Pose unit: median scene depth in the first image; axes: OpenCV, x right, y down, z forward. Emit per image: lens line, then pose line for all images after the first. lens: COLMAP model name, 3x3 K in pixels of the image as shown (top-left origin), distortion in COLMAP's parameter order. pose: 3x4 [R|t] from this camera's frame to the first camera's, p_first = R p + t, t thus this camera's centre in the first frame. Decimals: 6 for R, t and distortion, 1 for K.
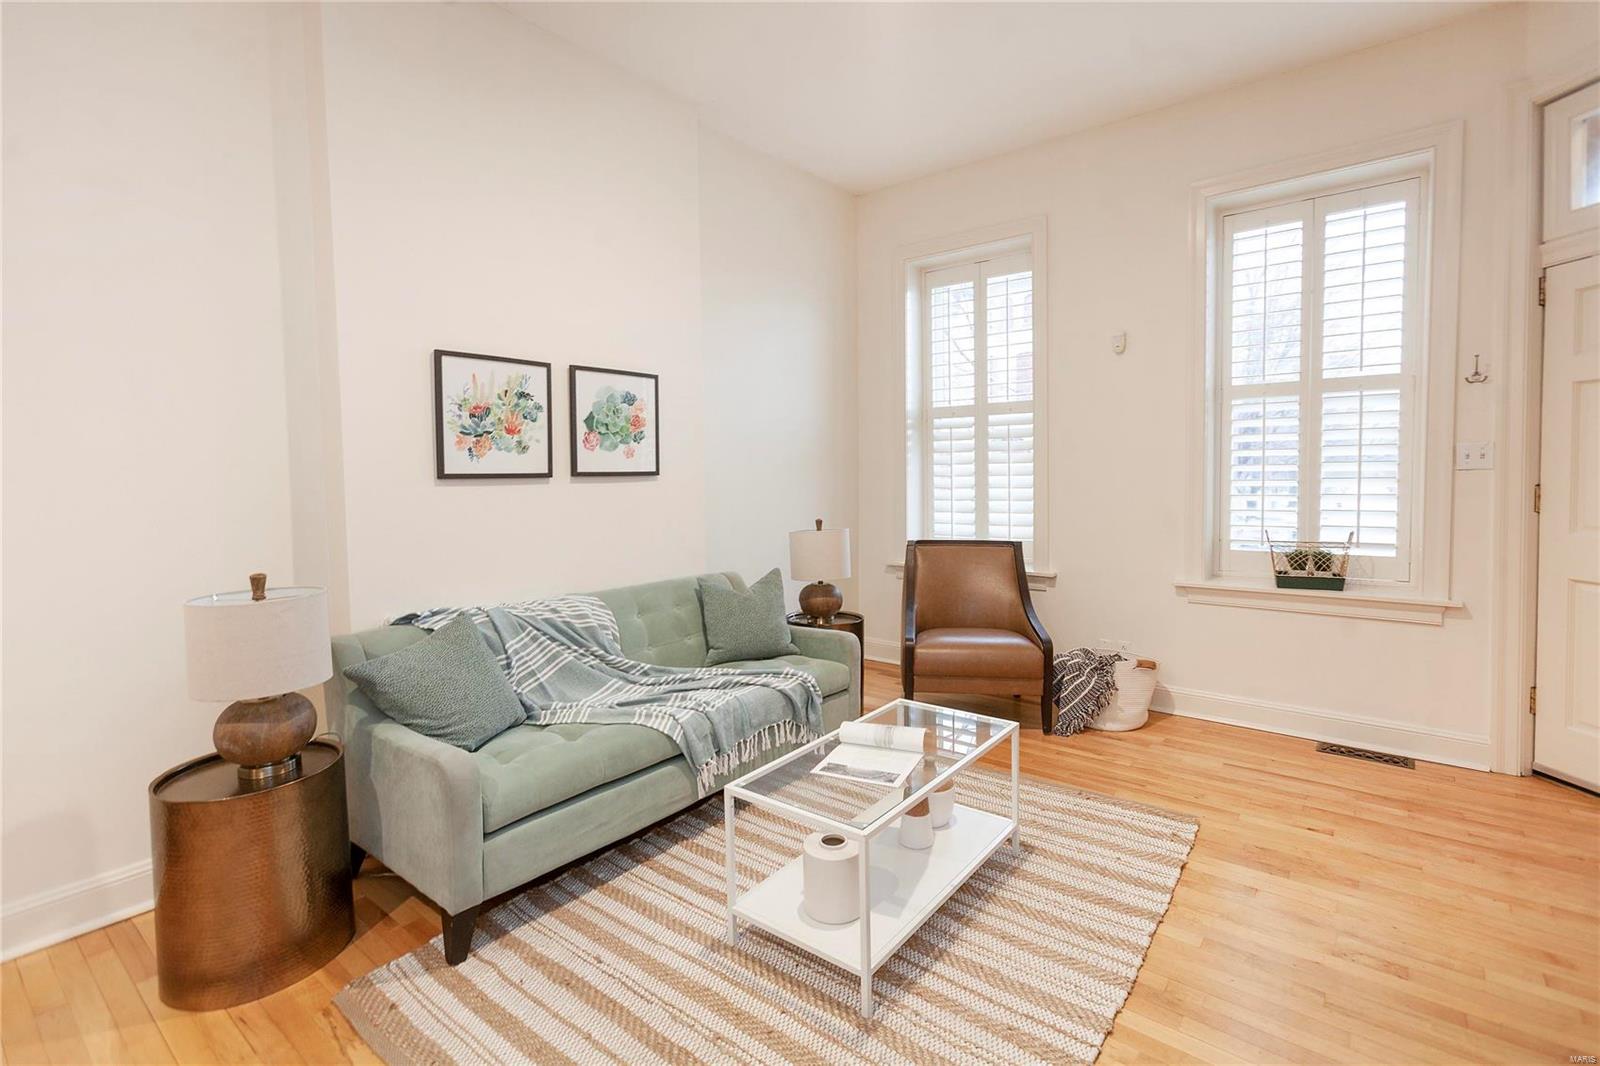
lens RADIAL K [[747.2, 0, 798.8], [0, 747.2, 506.4], [0, 0, 1]] dist [0.000329, 0.001035]
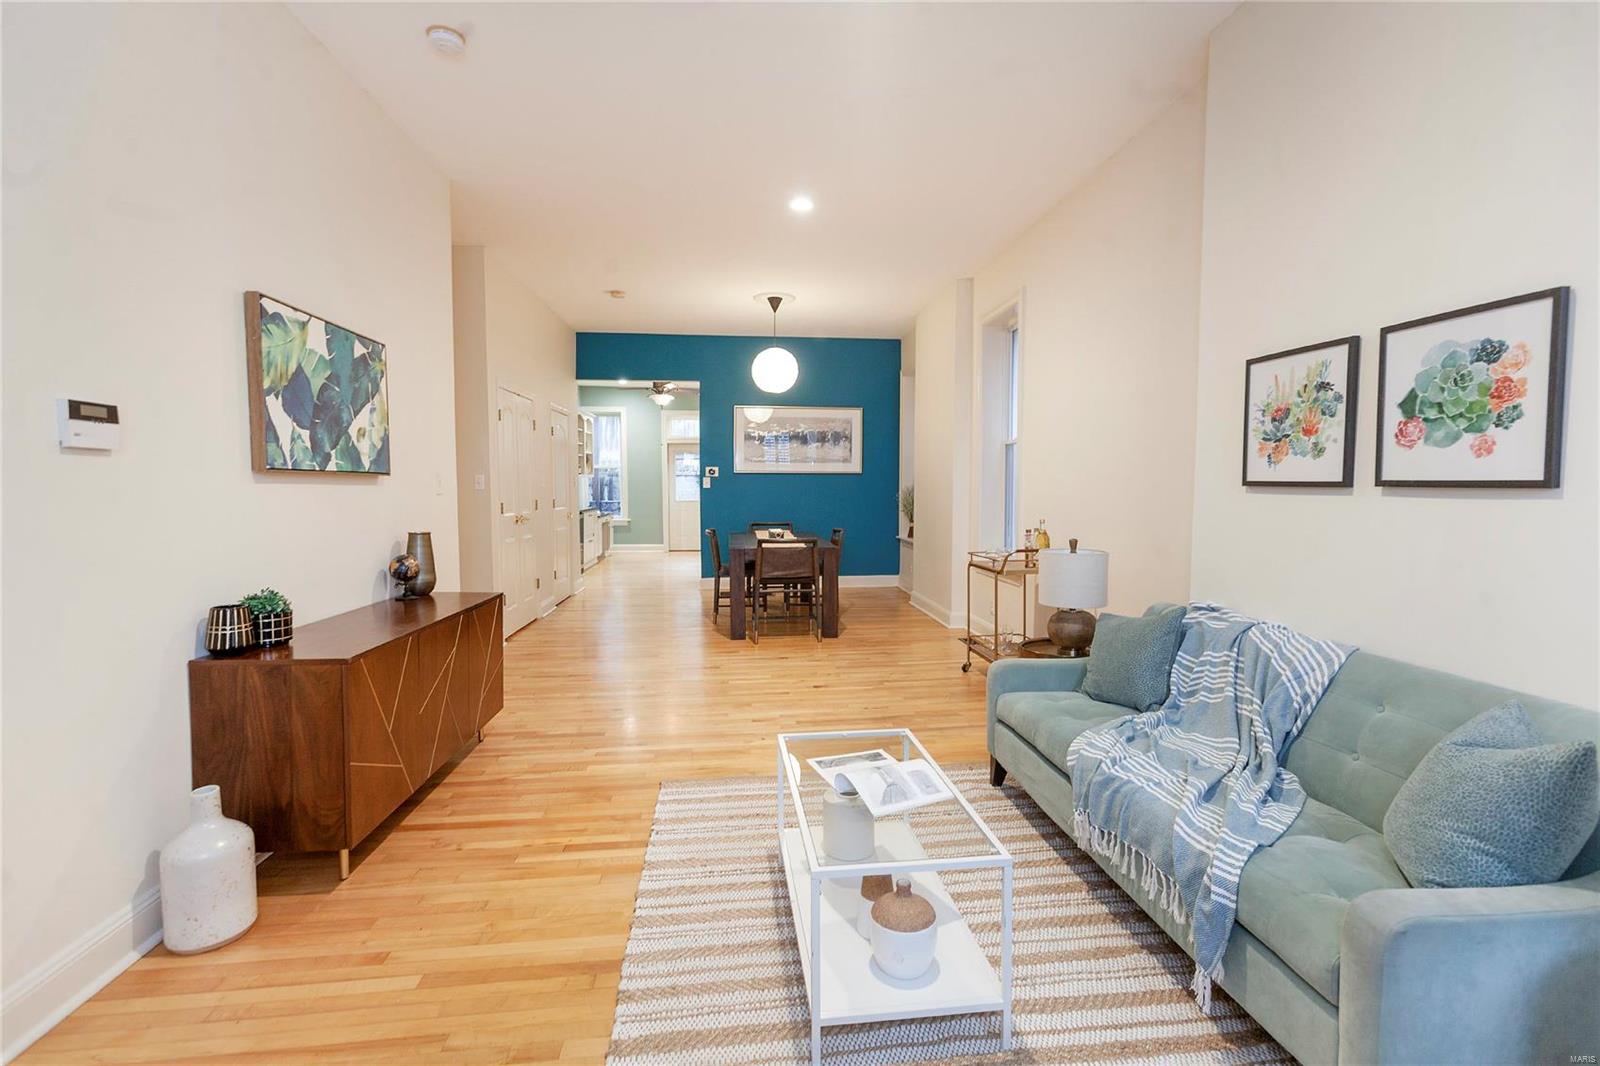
lens RADIAL K [[730.3, 0, 802.2], [0, 730.3, 527.3], [0, 0, 1]] dist [-0.021916, 0.018548]
pose [[-0.704041, 0.060727, -0.707558, 0.550832], [-0.020696, 0.994159, 0.105918, -0.061044], [0.709857, 0.089214, -0.698673, 1.057103]]
